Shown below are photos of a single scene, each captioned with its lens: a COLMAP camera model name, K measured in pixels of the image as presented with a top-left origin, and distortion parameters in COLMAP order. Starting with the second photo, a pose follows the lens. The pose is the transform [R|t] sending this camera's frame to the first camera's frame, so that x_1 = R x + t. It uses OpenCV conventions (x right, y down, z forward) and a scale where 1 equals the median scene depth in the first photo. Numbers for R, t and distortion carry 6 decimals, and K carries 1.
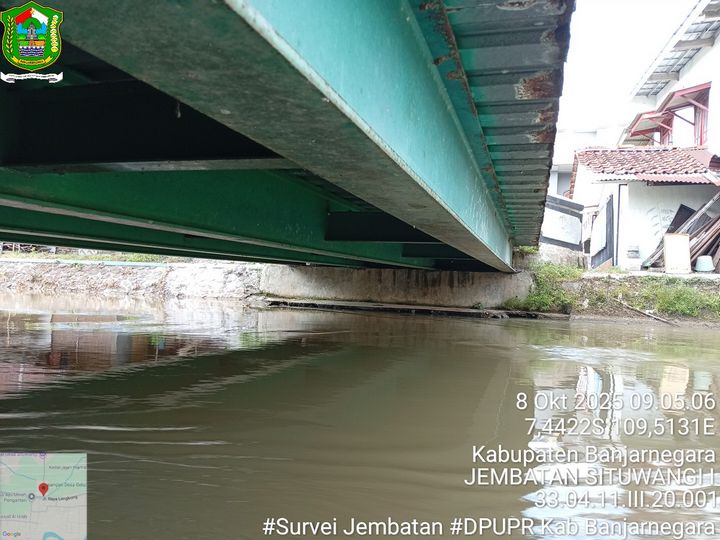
lens RADIAL K [[552.7, 0, 360.0], [0, 552.7, 270.0], [0, 0, 1]] dist [0.113664, -0.237386]
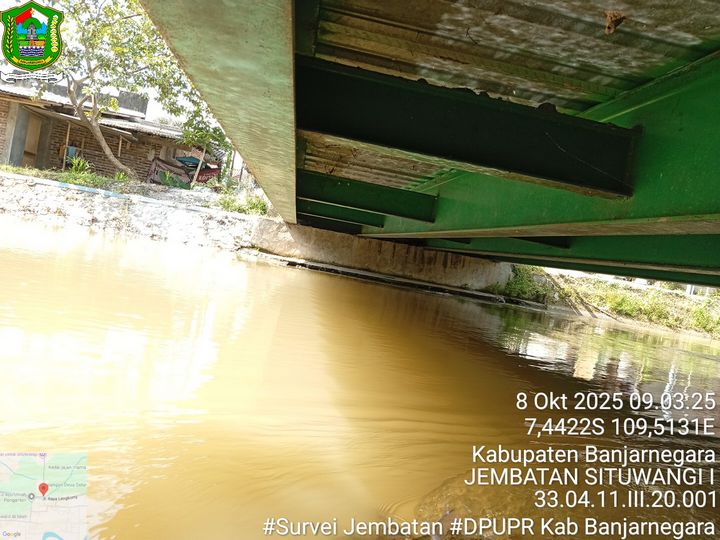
lens RADIAL K [[552.7, 0, 360.0], [0, 552.7, 270.0], [0, 0, 1]] dist [0.113664, -0.237386]
pose [[0.910667, 0.111623, 0.397777, -0.410956], [-0.150460, 0.986296, 0.067690, -0.011999], [-0.384771, -0.121493, 0.914981, 0.059388]]
